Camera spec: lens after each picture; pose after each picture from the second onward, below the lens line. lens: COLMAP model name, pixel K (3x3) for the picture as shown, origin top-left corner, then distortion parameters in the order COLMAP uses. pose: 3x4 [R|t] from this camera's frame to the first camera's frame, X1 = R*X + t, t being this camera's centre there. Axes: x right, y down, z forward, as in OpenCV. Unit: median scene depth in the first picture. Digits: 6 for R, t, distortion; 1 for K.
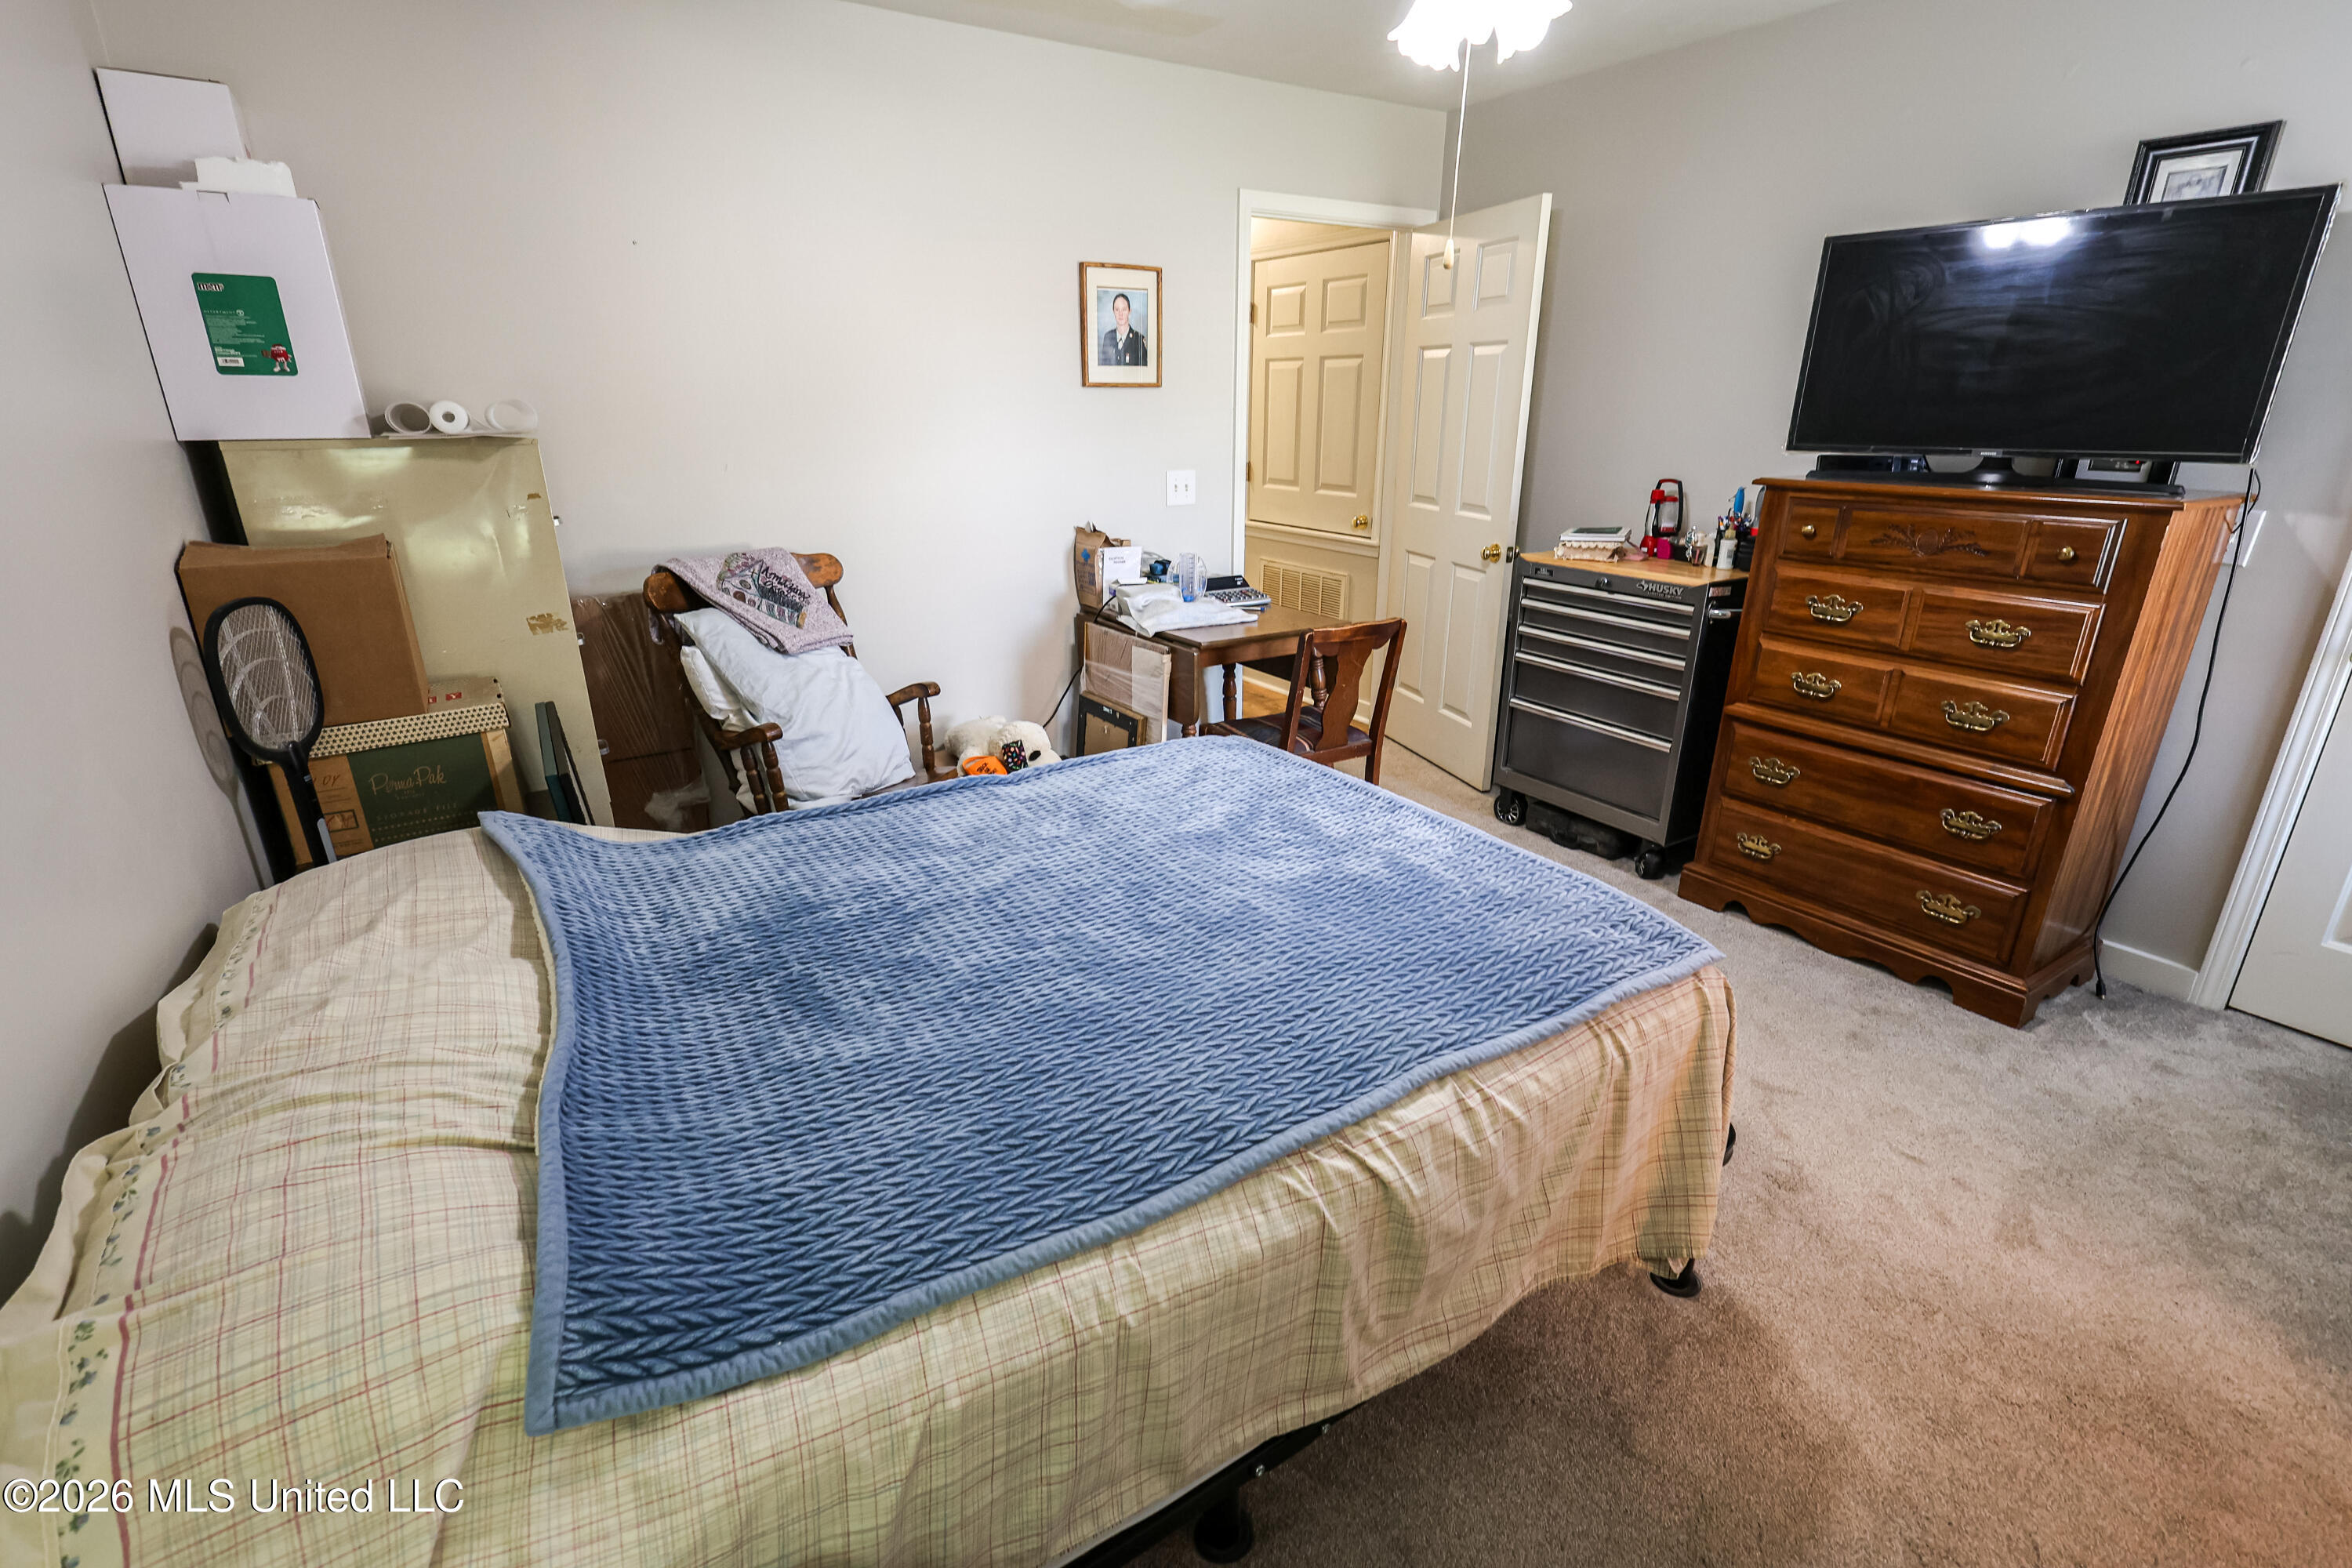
lens RADIAL K [[1094.6, 0, 1168.4], [0, 1094.6, 786.4], [0, 0, 1]] dist [0.005107, 0.000318]
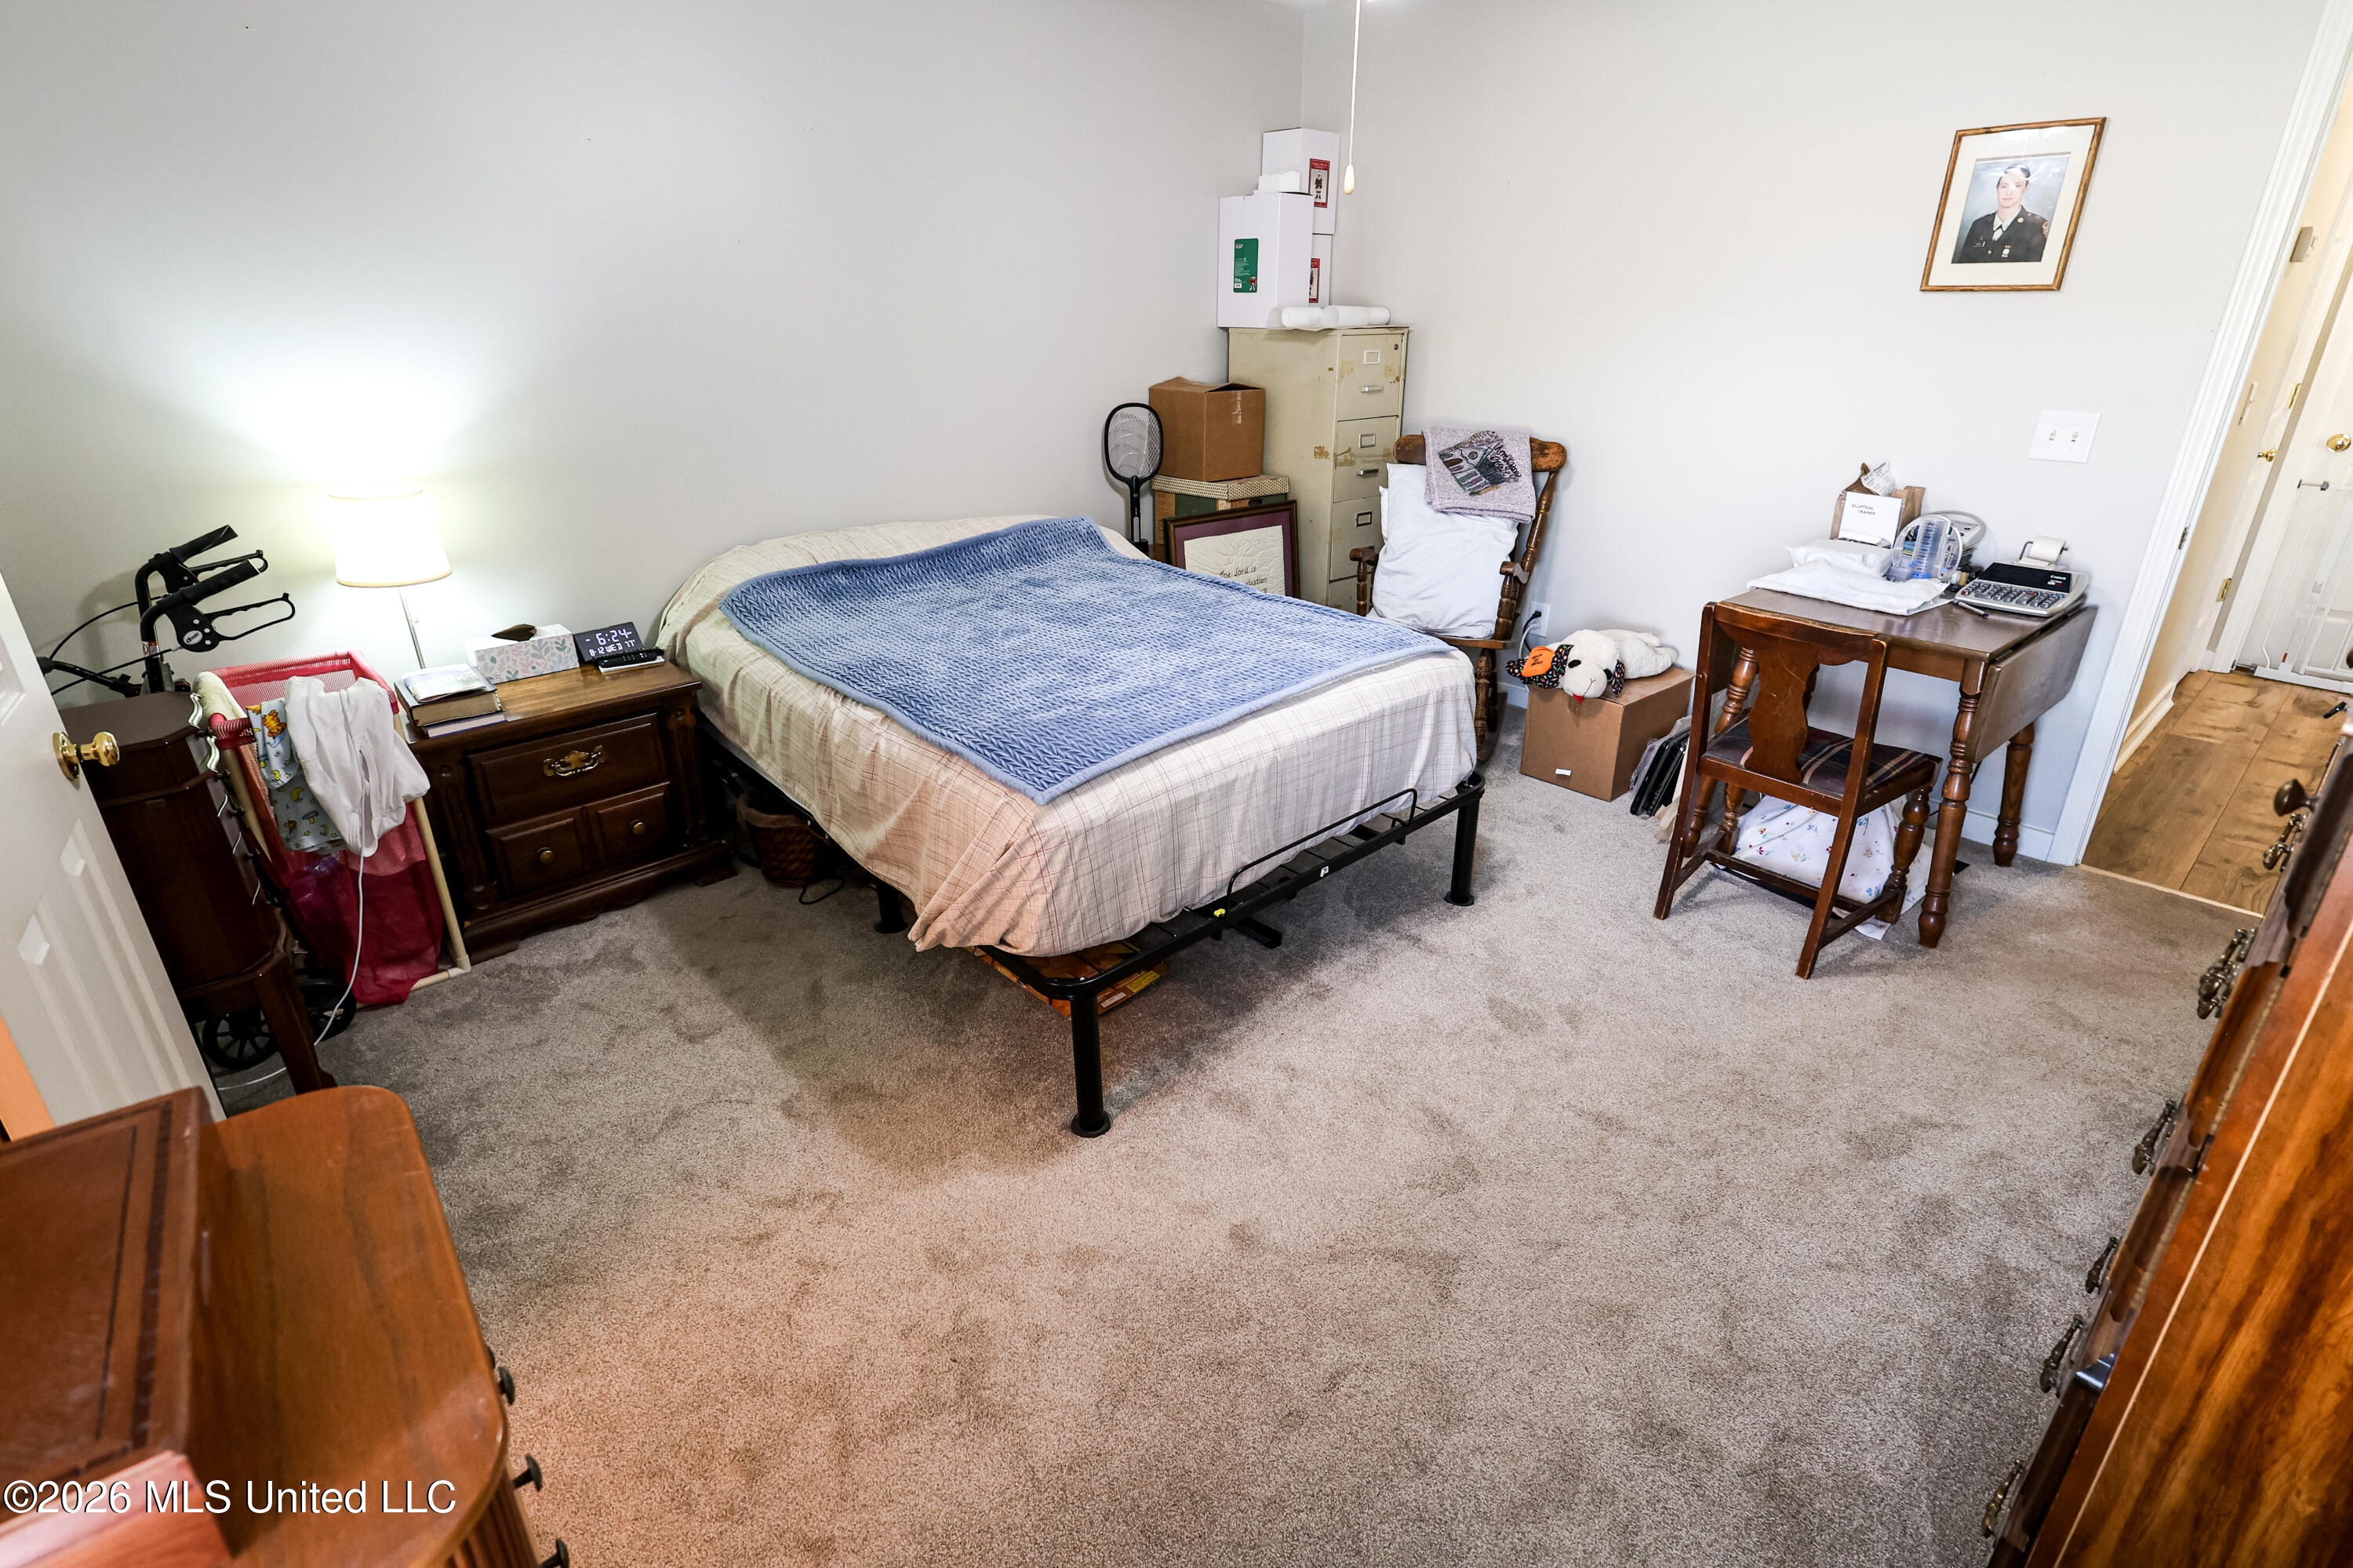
lens RADIAL K [[1095.1, 0, 1179.1], [0, 1095.1, 765.8], [0, 0, 1]] dist [0.005107, 0.000318]
pose [[0.155279, 0.392349, -0.906615, 0.709704], [-0.327114, 0.886393, 0.327572, -0.141745], [0.932140, 0.245701, 0.265981, 0.361665]]
